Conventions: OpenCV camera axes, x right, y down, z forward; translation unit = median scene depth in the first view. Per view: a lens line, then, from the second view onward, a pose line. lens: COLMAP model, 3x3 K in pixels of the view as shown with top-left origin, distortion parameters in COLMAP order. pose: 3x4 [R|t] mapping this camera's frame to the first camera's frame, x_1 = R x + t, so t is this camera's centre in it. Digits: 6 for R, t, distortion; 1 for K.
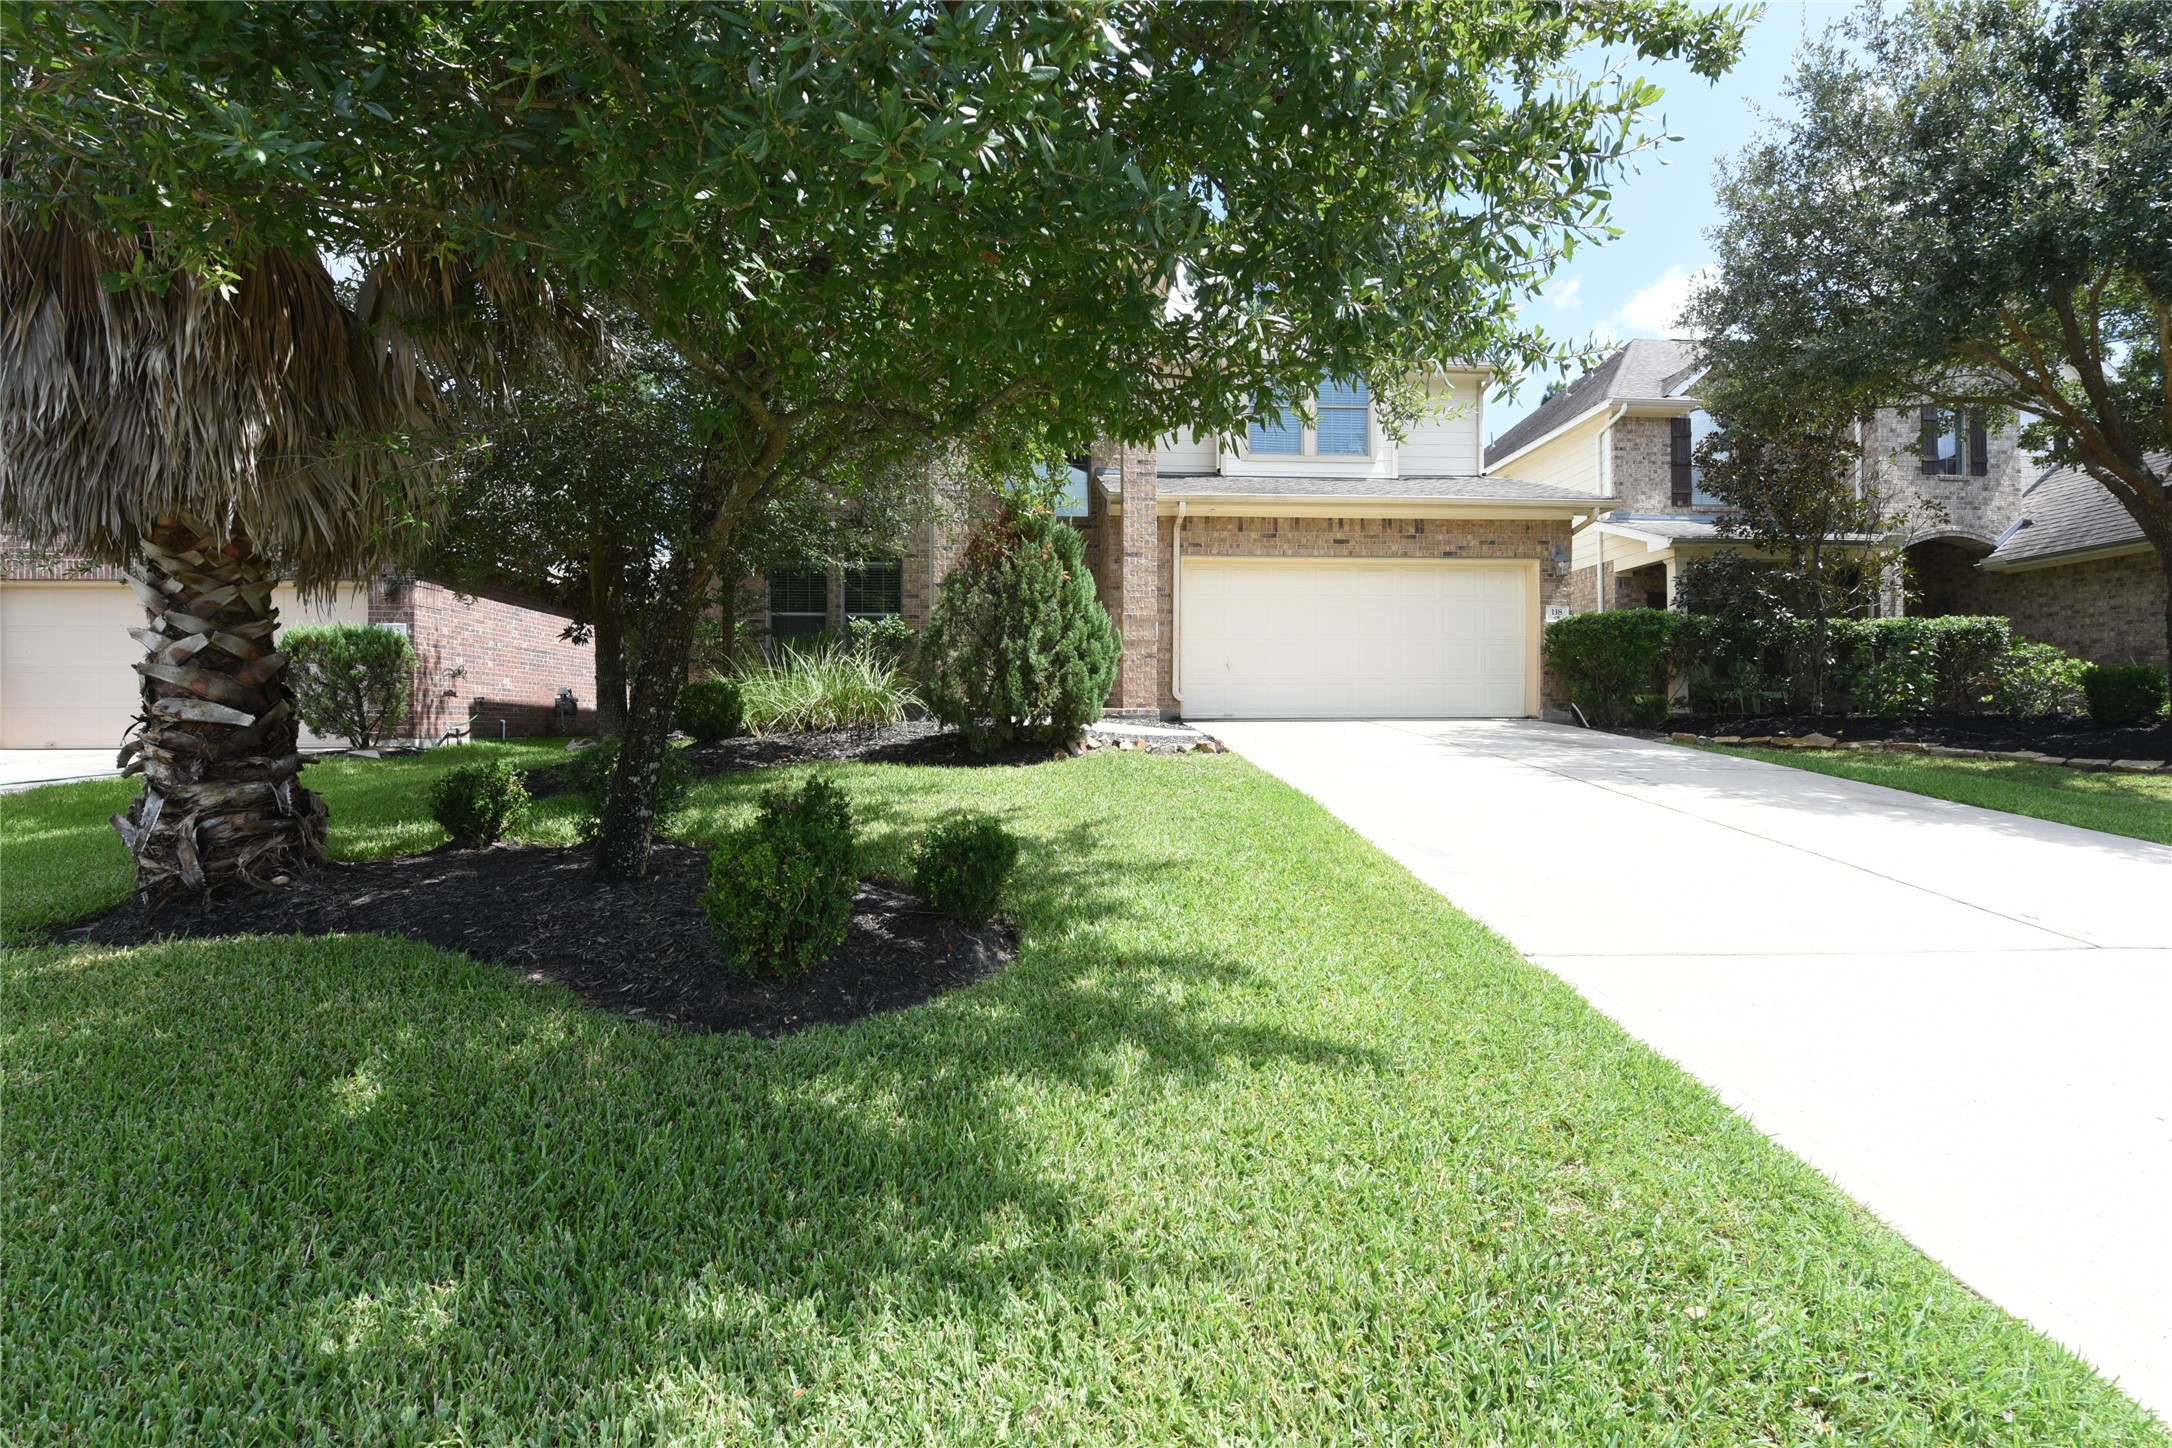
lens RADIAL K [[914.8, 0, 1083.7], [0, 914.8, 720.5], [0, 0, 1]] dist [0.000036, -0.000015]
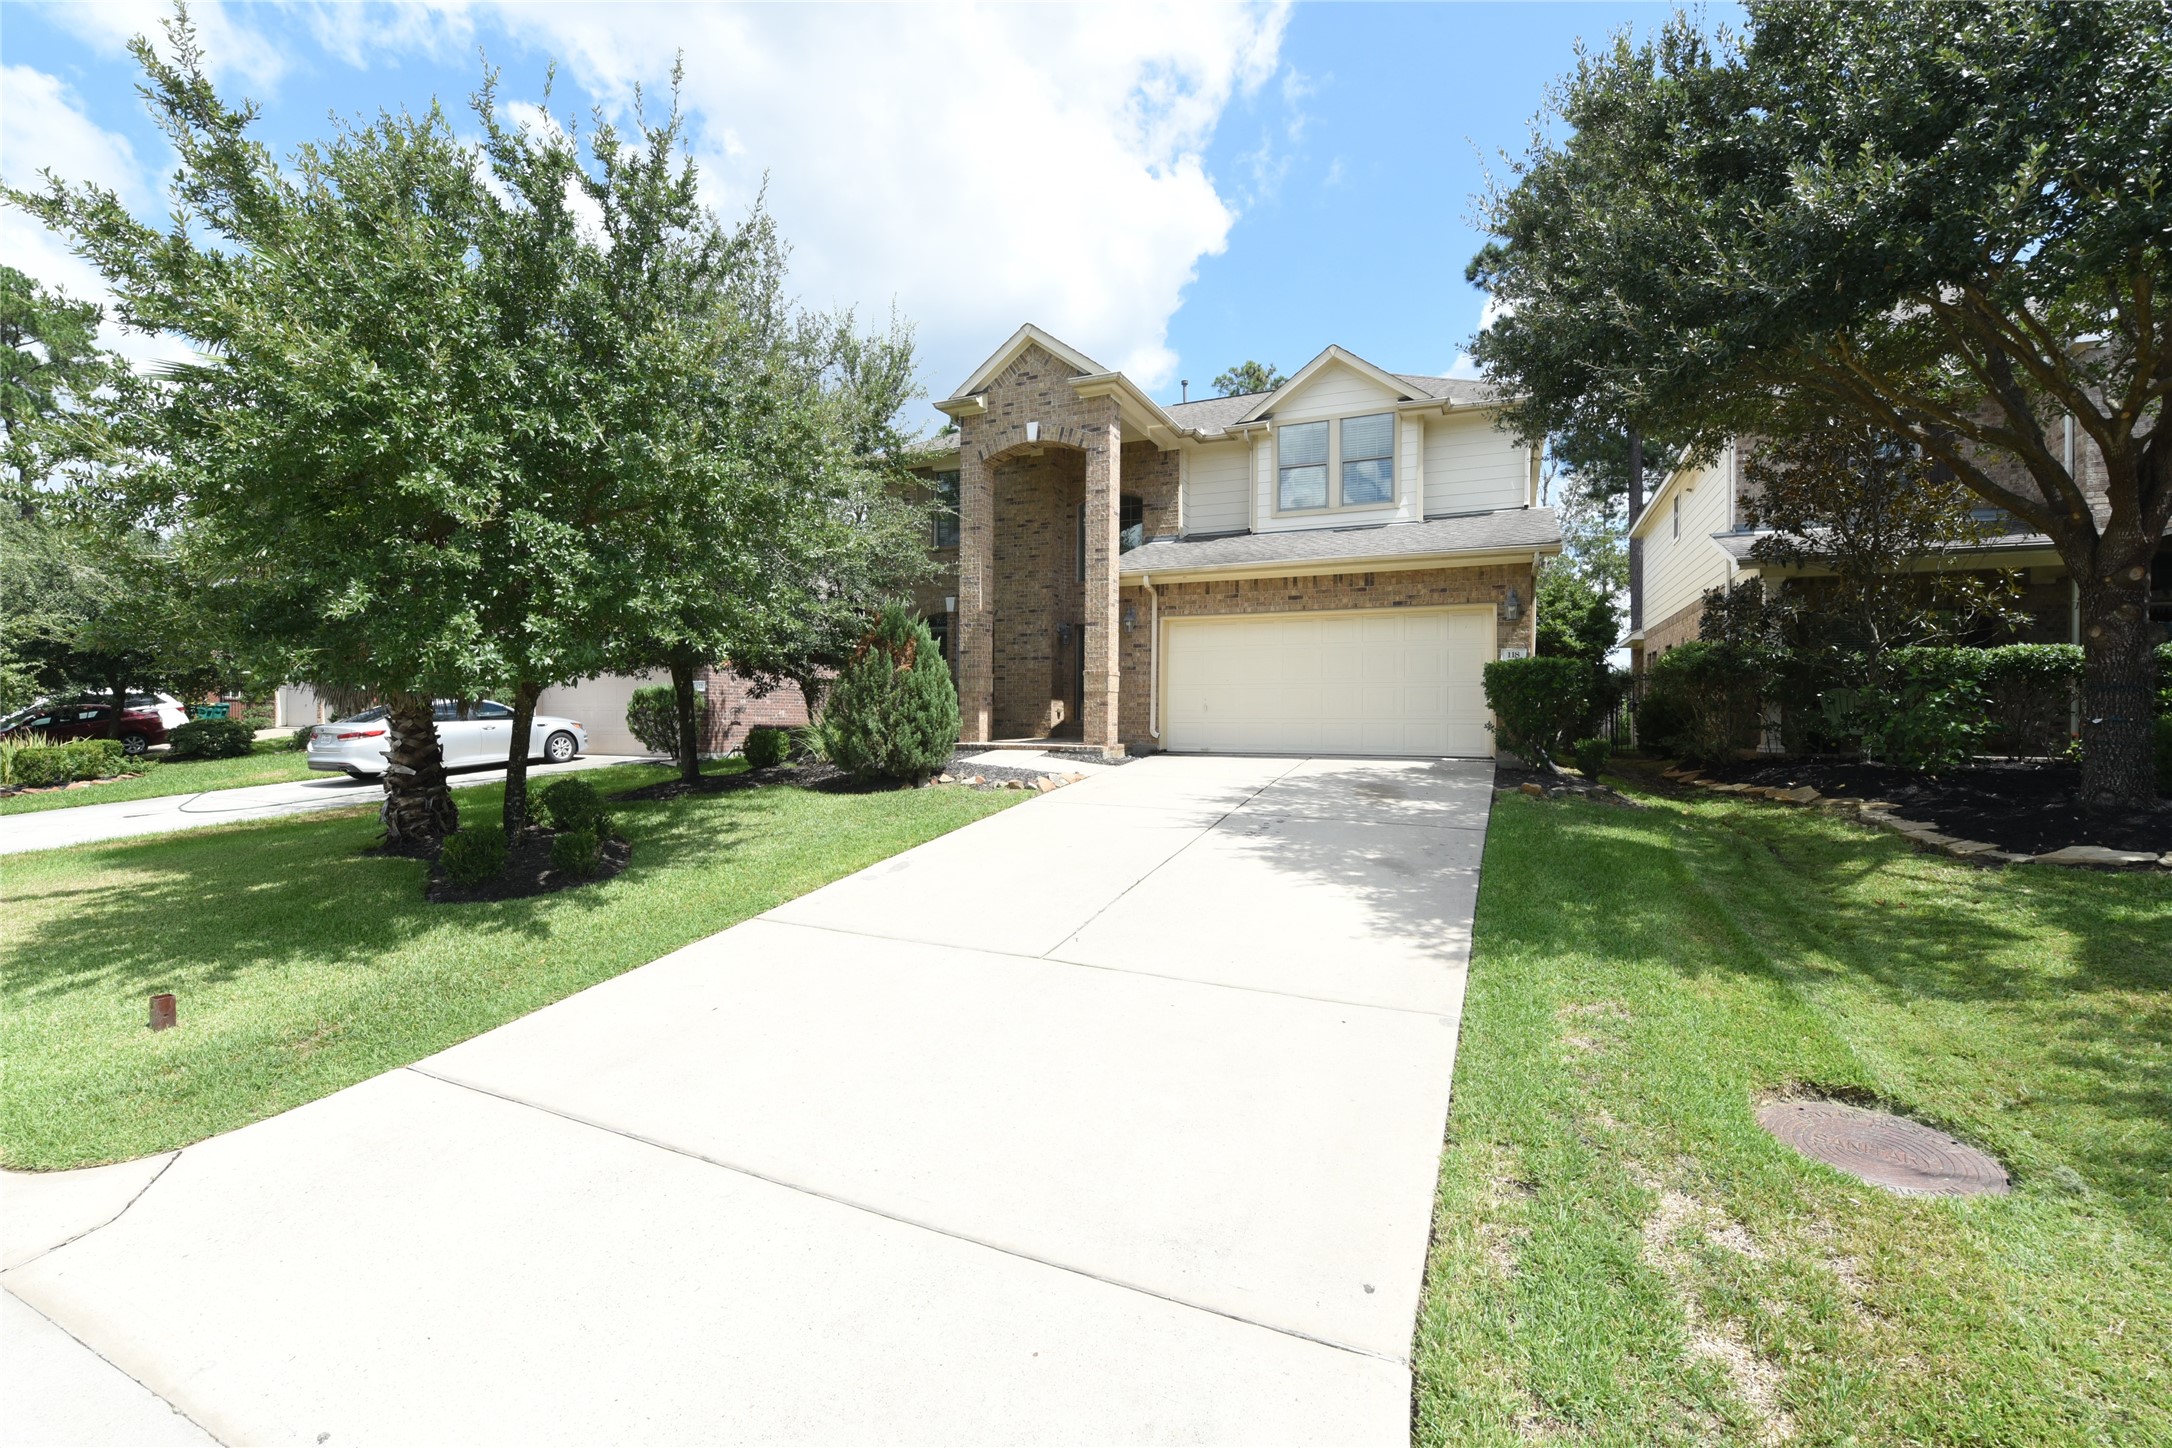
lens RADIAL K [[914.8, 0, 1083.7], [0, 914.8, 720.5], [0, 0, 1]] dist [0.000036, -0.000015]
pose [[0.890369, 0.008763, -0.455155, 0.563243], [-0.005298, 0.999946, 0.008889, -0.052917], [0.455208, -0.005503, 0.890368, -0.122364]]
